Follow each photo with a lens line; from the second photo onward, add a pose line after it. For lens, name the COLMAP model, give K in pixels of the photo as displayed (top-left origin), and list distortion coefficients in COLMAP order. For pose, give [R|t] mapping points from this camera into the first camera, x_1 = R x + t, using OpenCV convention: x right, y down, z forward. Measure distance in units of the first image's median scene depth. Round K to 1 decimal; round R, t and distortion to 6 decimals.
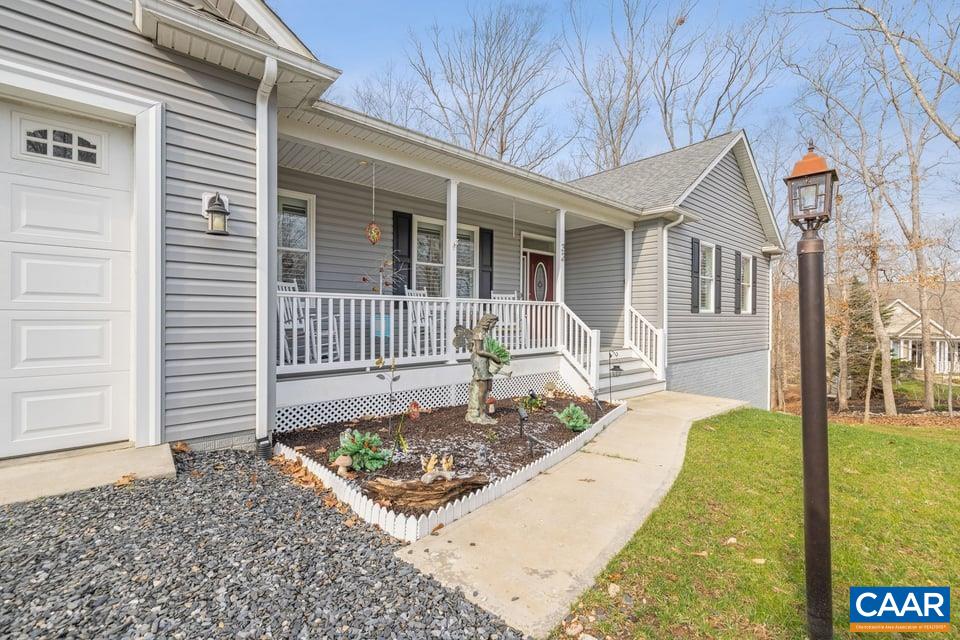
lens RADIAL K [[408.1, 0, 480.0], [0, 408.1, 320.0], [0, 0, 1]] dist [-0.000041, -0.000194]
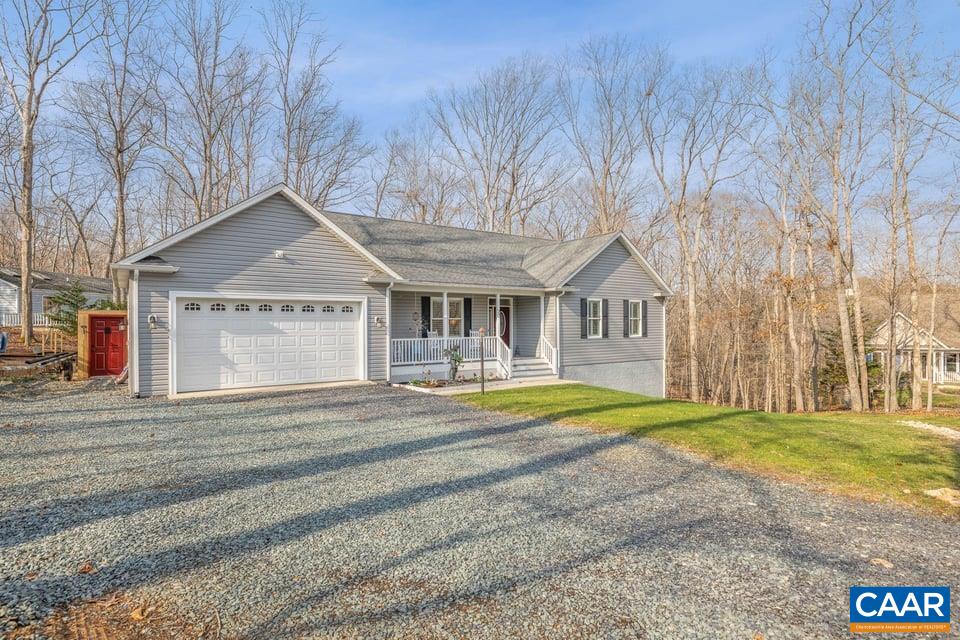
lens RADIAL K [[508.4, 0, 494.6], [0, 508.4, 325.0], [0, 0, 1]] dist [-0.002351, -0.000337]
pose [[0.998488, -0.008720, -0.054265, 0.333194], [0.008246, 0.999926, -0.008942, -0.083299], [0.054339, 0.008481, 0.998487, -1.745510]]
